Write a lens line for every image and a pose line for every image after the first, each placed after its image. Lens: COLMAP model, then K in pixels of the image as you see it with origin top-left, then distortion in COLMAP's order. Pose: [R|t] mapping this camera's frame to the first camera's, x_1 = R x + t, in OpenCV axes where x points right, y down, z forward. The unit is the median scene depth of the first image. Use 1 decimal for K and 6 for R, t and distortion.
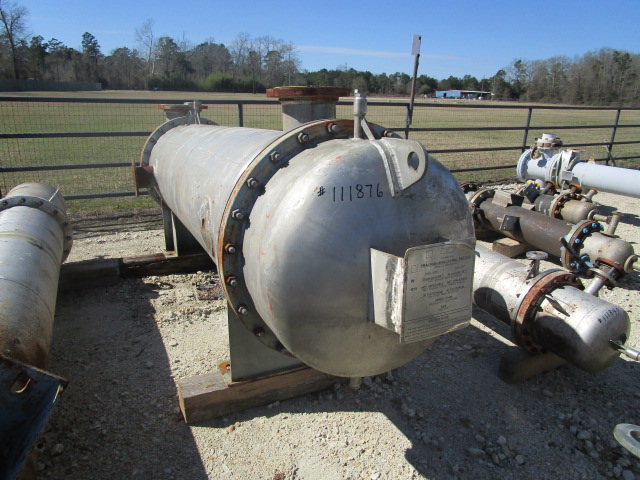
lens RADIAL K [[448.3, 0, 316.5], [0, 448.3, 239.4], [0, 0, 1]] dist [-0.037194, 0.010585]
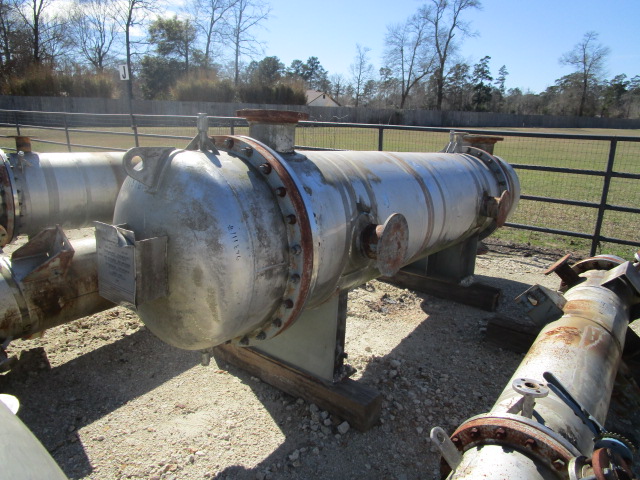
lens RADIAL K [[448.3, 0, 313.4], [0, 448.3, 240.5], [0, 0, 1]] dist [-0.037194, 0.010585]
pose [[0.448456, 0.226752, -0.864564, 0.721464], [-0.291198, 0.951576, 0.098526, -0.106568], [0.845039, 0.207574, 0.492769, 0.383192]]
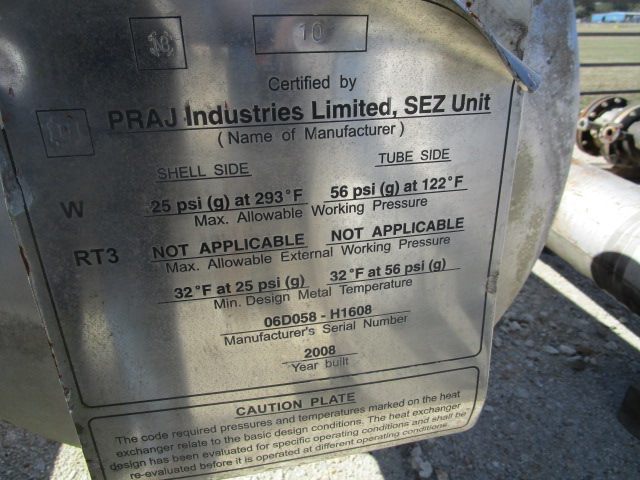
lens RADIAL K [[448.3, 0, 316.1], [0, 448.3, 236.6], [0, 0, 1]] dist [-0.037194, 0.010585]
pose [[0.964896, 0.081663, -0.249612, 0.153944], [-0.048558, 0.989515, 0.136022, 0.032650], [0.258103, -0.119126, 0.958745, 0.377332]]
